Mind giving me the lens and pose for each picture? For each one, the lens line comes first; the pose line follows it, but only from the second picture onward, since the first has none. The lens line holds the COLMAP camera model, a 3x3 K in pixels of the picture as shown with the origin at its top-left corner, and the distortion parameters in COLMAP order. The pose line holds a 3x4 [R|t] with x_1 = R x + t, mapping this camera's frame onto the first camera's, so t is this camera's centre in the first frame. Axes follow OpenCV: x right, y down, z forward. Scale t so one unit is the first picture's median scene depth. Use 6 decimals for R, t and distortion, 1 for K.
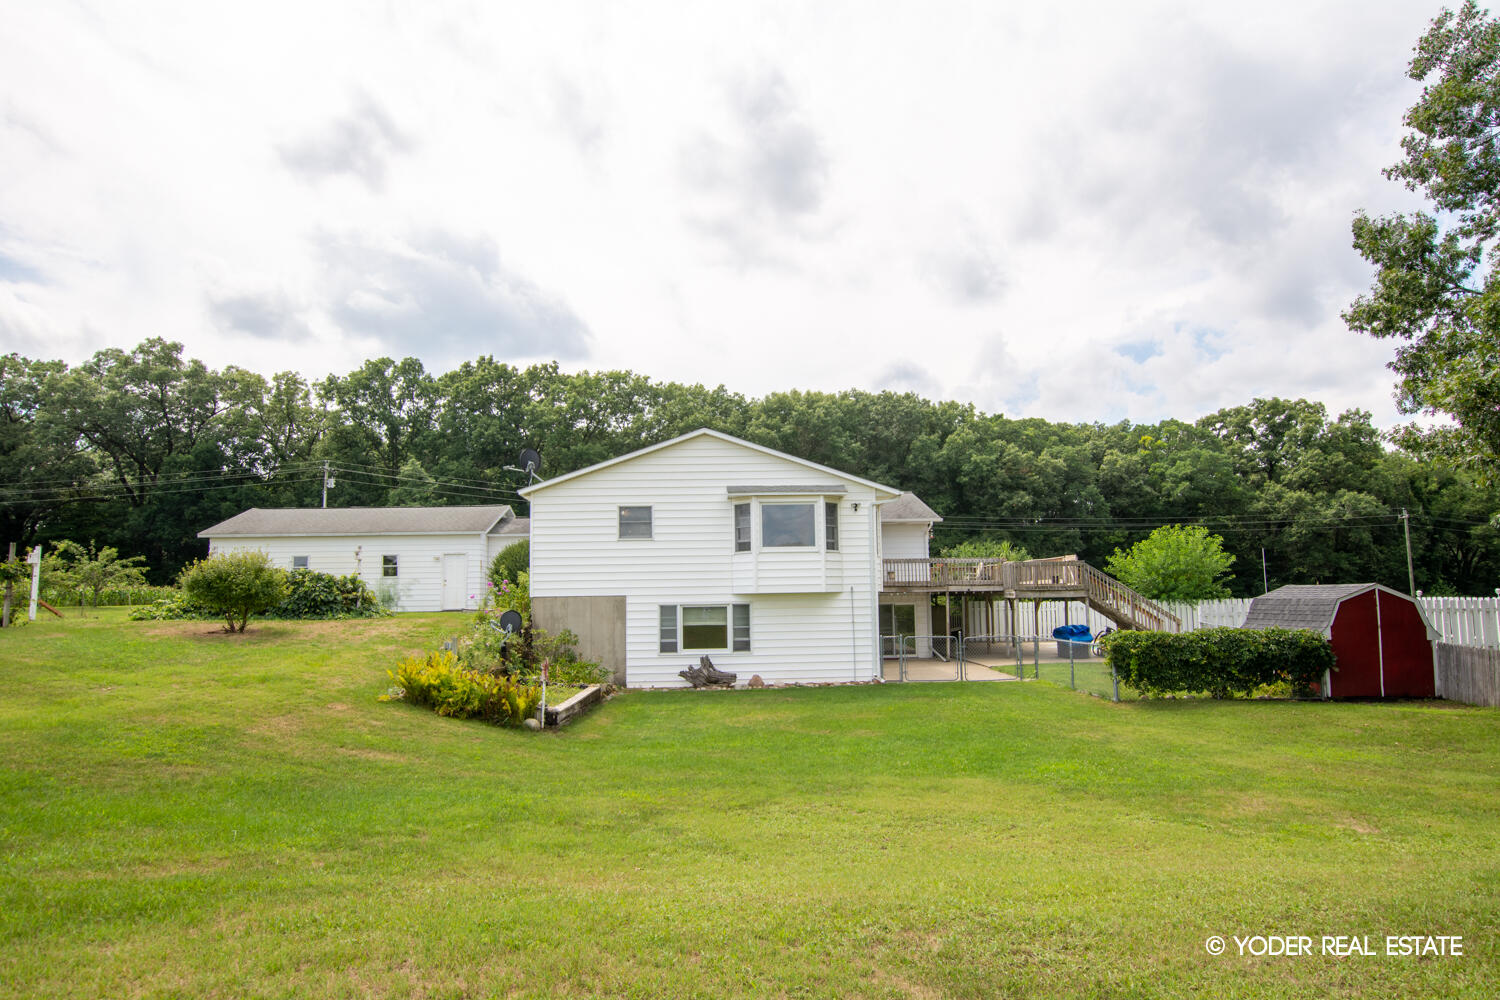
lens RADIAL K [[900.8, 0, 748.0], [0, 900.8, 497.2], [0, 0, 1]] dist [-0.000828, -0.000108]
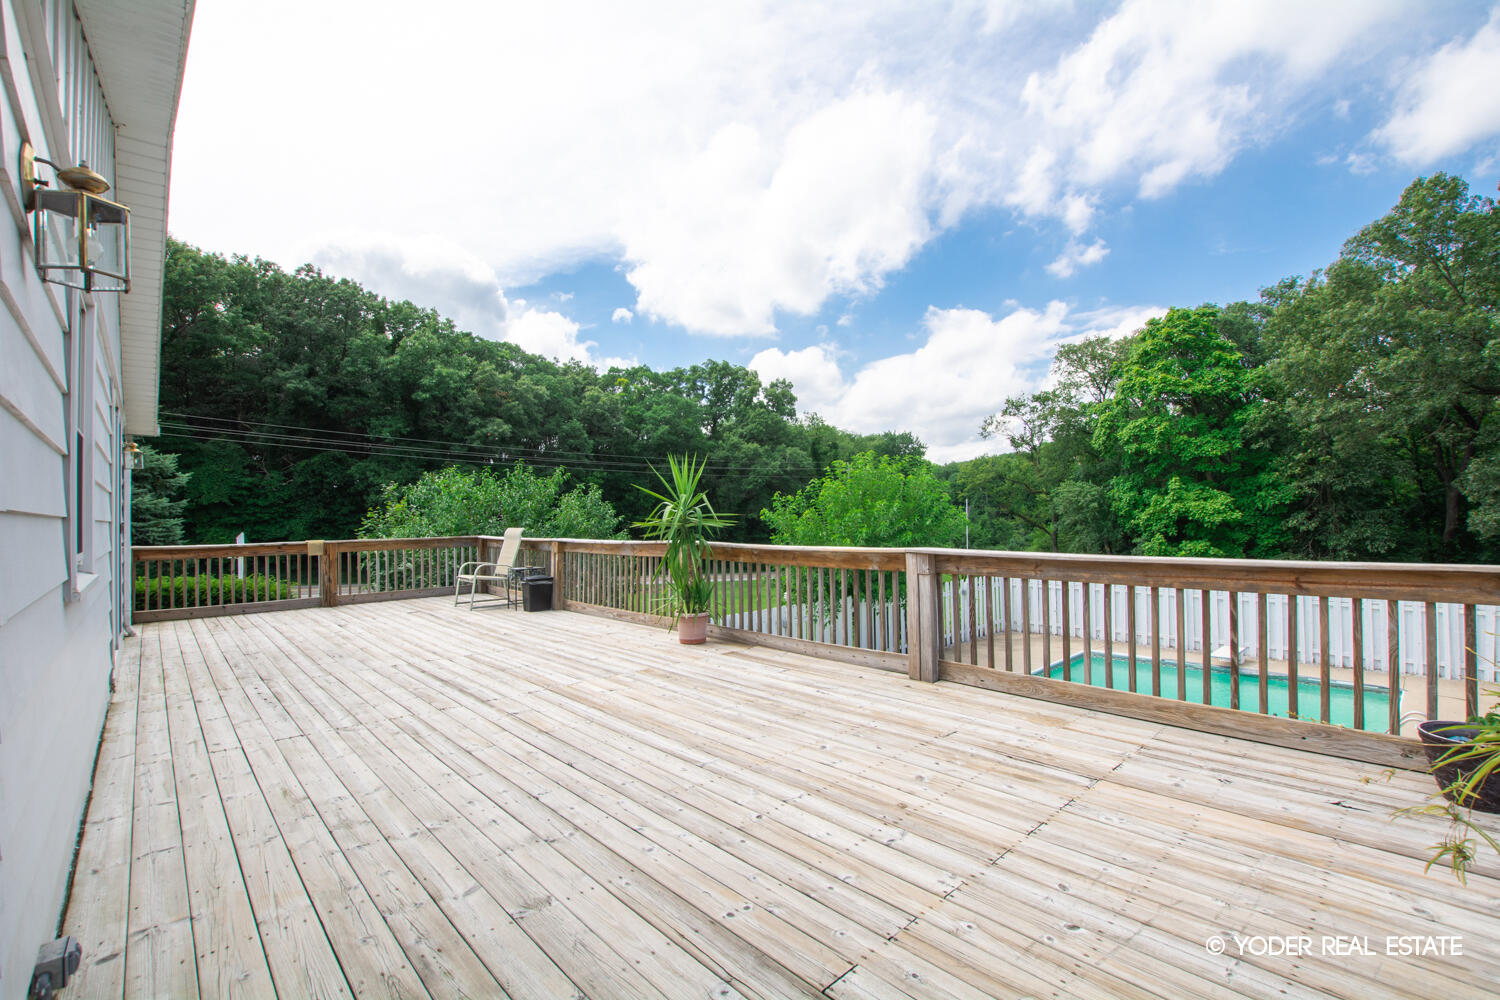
lens RADIAL K [[667.4, 0, 758.8], [0, 667.4, 498.8], [0, 0, 1]] dist [-0.018321, -0.000696]
pose [[0.744467, 0.022343, 0.667285, 0.073794], [-0.058553, 0.997774, 0.031918, 0.032822], [-0.665087, -0.062833, 0.744118, 0.368405]]
